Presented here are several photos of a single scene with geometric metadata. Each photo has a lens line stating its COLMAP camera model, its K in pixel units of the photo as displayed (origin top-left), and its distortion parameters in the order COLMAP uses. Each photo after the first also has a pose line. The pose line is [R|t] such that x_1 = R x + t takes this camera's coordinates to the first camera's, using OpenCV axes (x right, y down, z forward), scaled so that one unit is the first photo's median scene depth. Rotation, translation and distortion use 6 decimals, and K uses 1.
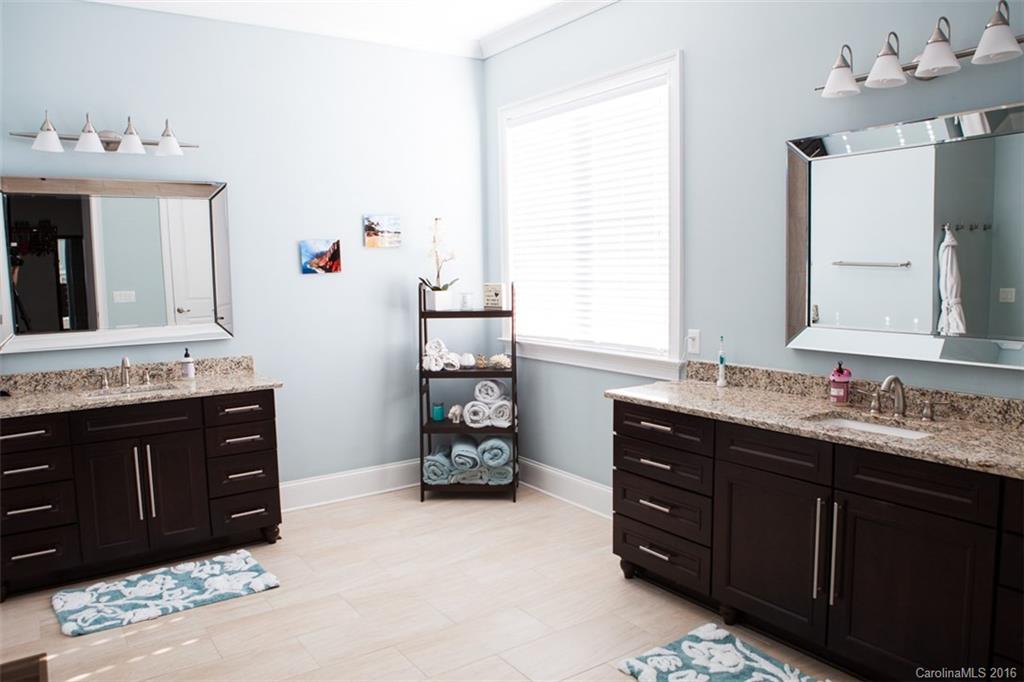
lens RADIAL K [[710.8, 0, 511.3], [0, 710.8, 336.3], [0, 0, 1]] dist [-0.043418, 0.025580]
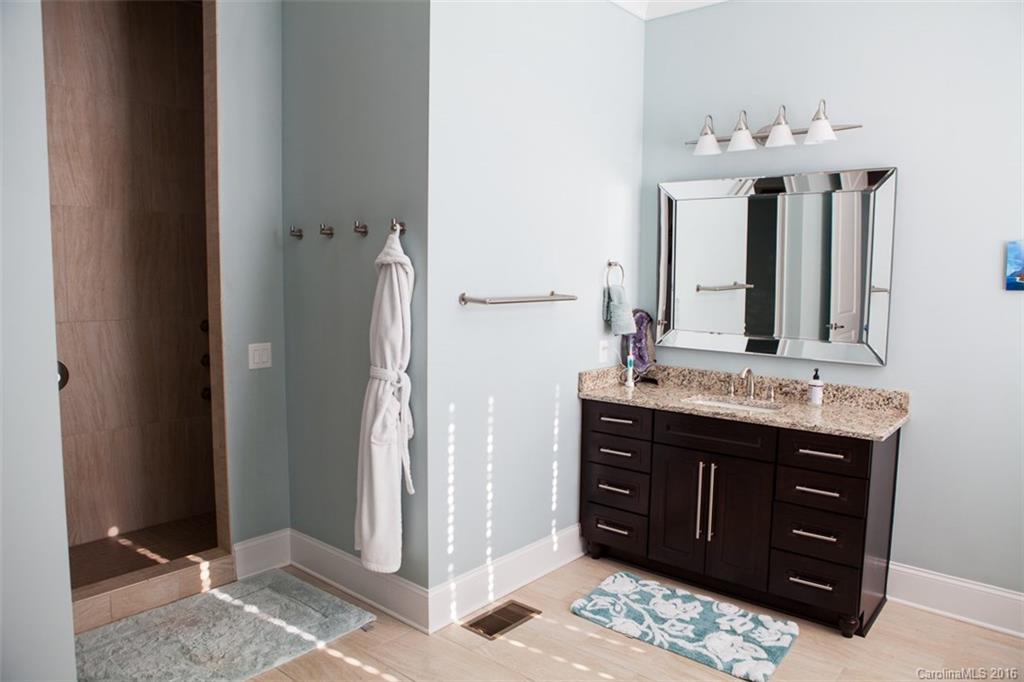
lens RADIAL K [[710.8, 0, 512.8], [0, 710.8, 341.0], [0, 0, 1]] dist [-0.043418, 0.025580]
pose [[0.299524, 0.121437, -0.946329, 0.266156], [-0.116562, 0.989094, 0.090032, -0.057743], [0.946942, 0.083339, 0.310412, 0.444697]]
